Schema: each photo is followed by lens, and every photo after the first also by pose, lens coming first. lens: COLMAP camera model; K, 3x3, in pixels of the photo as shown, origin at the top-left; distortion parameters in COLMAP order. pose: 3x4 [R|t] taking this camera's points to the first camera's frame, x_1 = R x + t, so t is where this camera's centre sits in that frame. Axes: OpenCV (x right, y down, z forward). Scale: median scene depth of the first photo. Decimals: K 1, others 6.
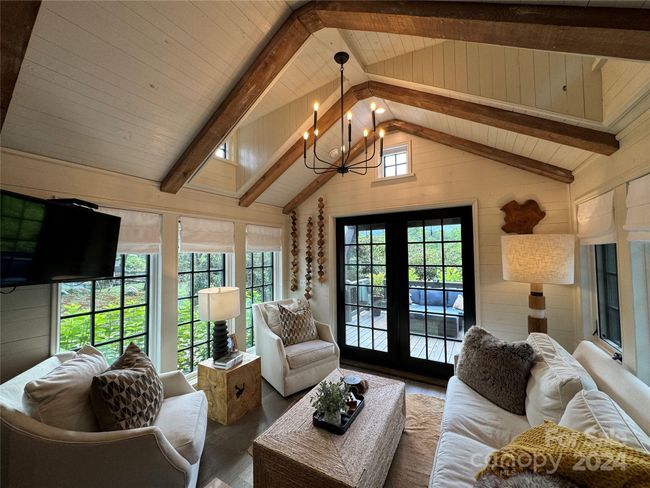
lens RADIAL K [[258.8, 0, 325.0], [0, 258.8, 244.0], [0, 0, 1]] dist [-0.001057, -0.000303]
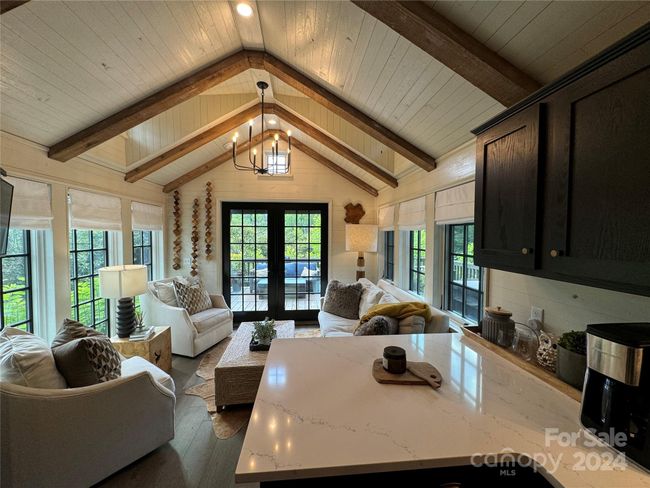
lens RADIAL K [[258.8, 0, 325.0], [0, 258.8, 244.0], [0, 0, 1]] dist [-0.001057, -0.000303]
pose [[0.810144, -0.005308, 0.586207, -0.349676], [-0.033920, 0.997859, 0.055913, 0.004817], [-0.585248, -0.065181, 0.808230, -0.236632]]
